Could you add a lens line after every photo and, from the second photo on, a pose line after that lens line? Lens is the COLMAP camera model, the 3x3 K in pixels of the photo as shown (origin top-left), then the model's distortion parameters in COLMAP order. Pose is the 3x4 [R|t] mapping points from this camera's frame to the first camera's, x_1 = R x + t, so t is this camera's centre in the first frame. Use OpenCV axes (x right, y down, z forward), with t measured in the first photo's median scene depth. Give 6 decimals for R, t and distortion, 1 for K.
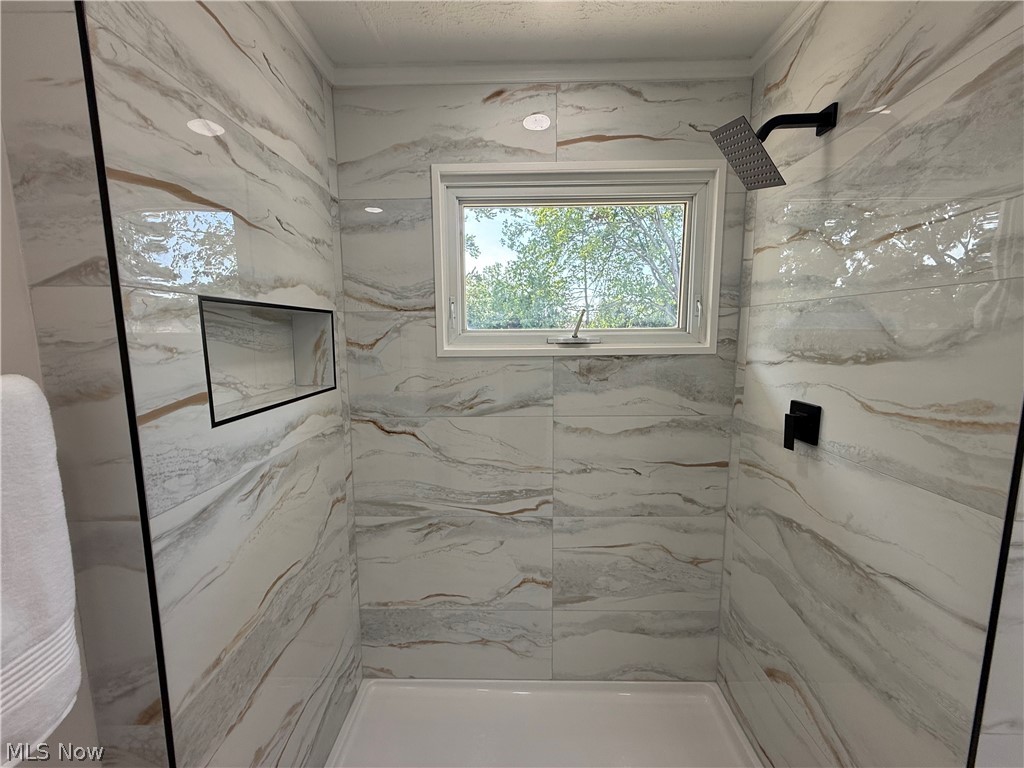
lens RADIAL K [[408.5, 0, 508.7], [0, 408.5, 384.2], [0, 0, 1]] dist [0.000991, 0.000336]
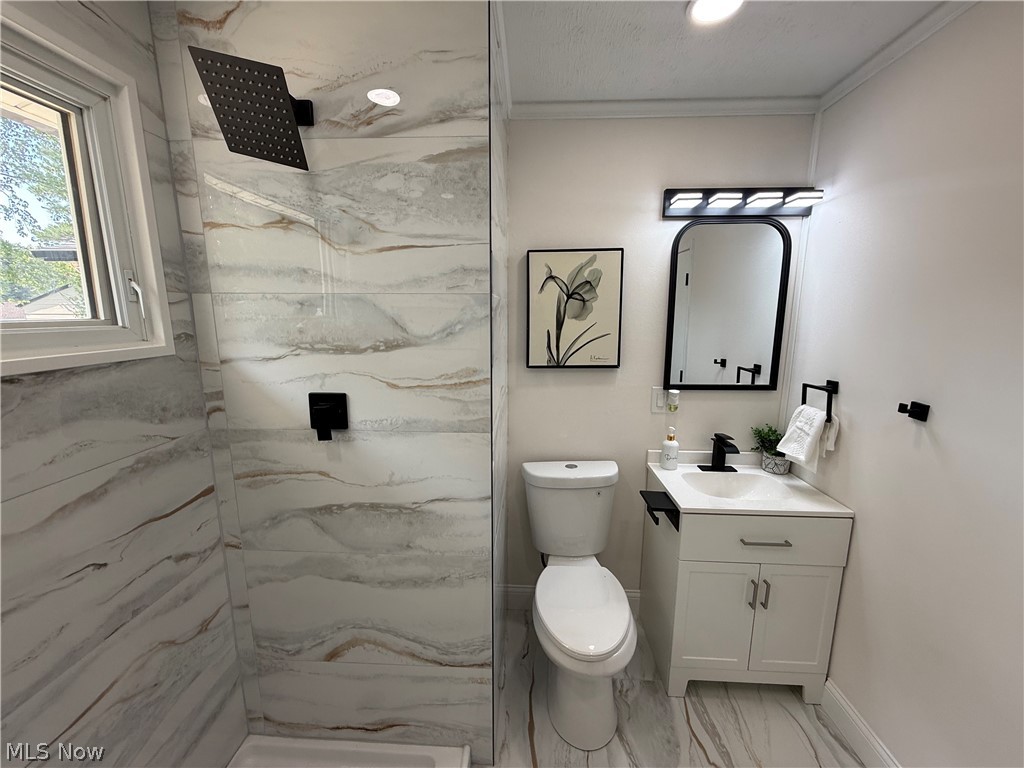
lens RADIAL K [[408.5, 0, 508.7], [0, 408.5, 384.2], [0, 0, 1]] dist [0.000991, 0.000336]
pose [[0.032243, -0.168808, 0.985121, -0.218897], [0.123768, 0.978722, 0.163661, -0.069120], [-0.991787, 0.116649, 0.052450, 0.371950]]
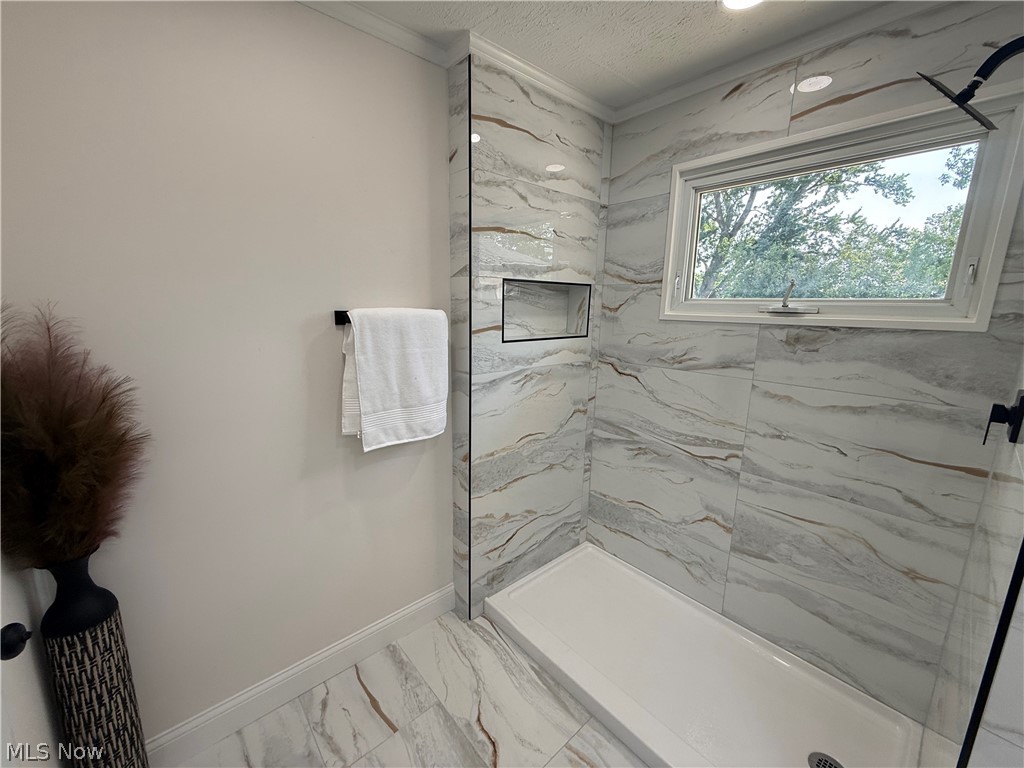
lens RADIAL K [[408.5, 0, 508.7], [0, 408.5, 384.2], [0, 0, 1]] dist [0.000991, 0.000336]
pose [[0.672898, 0.162218, -0.721729, 0.481400], [-0.114357, 0.986742, 0.115163, 0.041126], [0.730842, 0.005042, 0.682528, -0.226368]]
